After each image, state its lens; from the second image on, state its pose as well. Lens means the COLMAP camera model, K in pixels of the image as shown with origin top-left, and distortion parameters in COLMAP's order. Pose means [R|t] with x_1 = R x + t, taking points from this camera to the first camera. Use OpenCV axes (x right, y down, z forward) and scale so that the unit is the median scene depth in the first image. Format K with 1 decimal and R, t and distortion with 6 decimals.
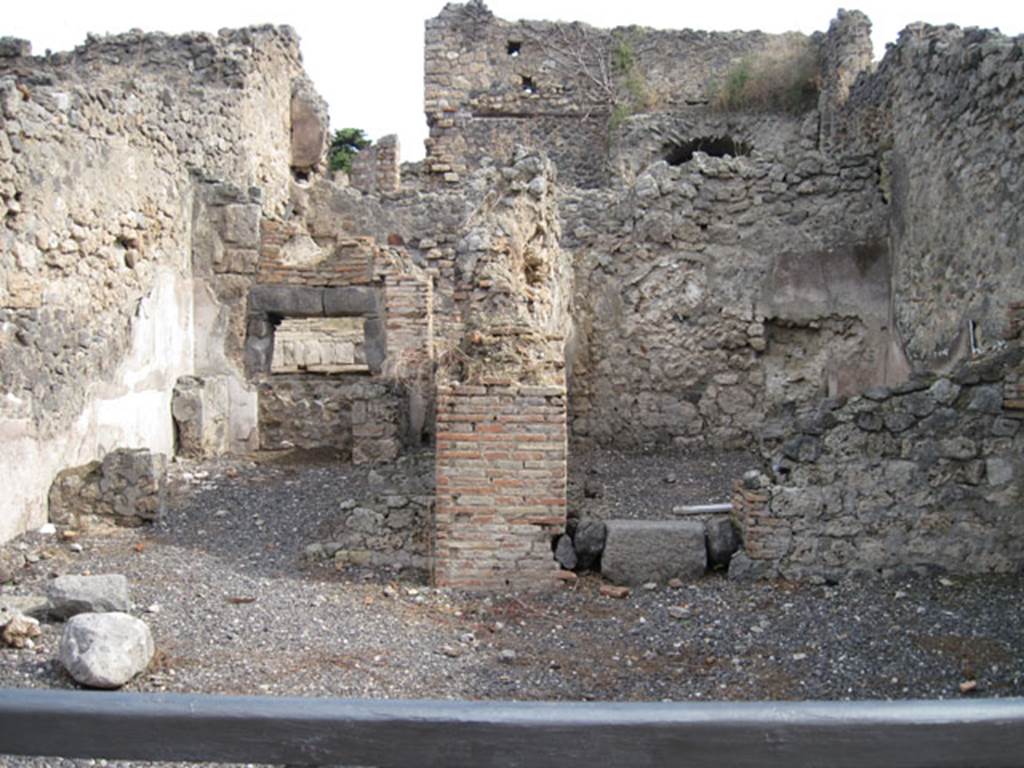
lens RADIAL K [[1041.5, 0, 512.6], [0, 1041.5, 408.0], [0, 0, 1]] dist [-0.124293, 0.041265]
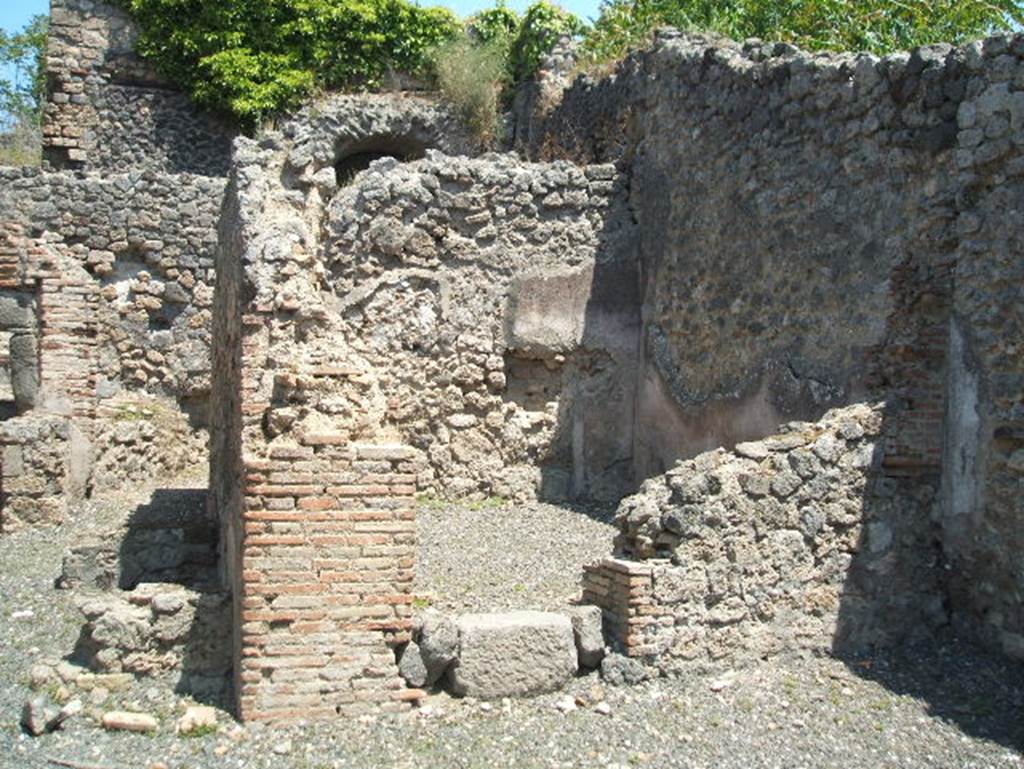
lens RADIAL K [[1180.0, 0, 513.8], [0, 1180.0, 341.7], [0, 0, 1]] dist [-0.156149, 0.045310]
pose [[0.923190, 0.028158, 0.383311, -0.125160], [0.001650, 0.997013, -0.077215, -0.017820], [-0.384340, 0.071917, 0.920386, 0.100992]]
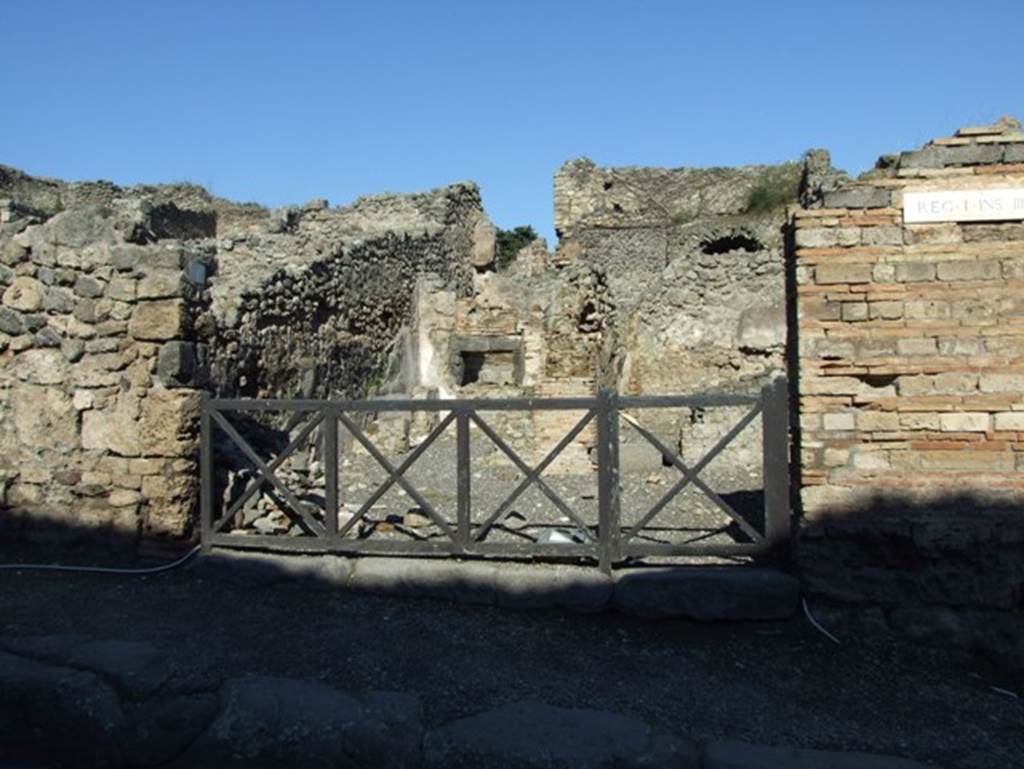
lens RADIAL K [[821.5, 0, 524.9], [0, 821.5, 369.9], [0, 0, 1]] dist [-0.053521, 0.003118]
pose [[0.986781, -0.024769, -0.160155, 0.109840], [0.011932, 0.996674, -0.080620, 0.057958], [0.161619, 0.077643, 0.983794, -0.400107]]
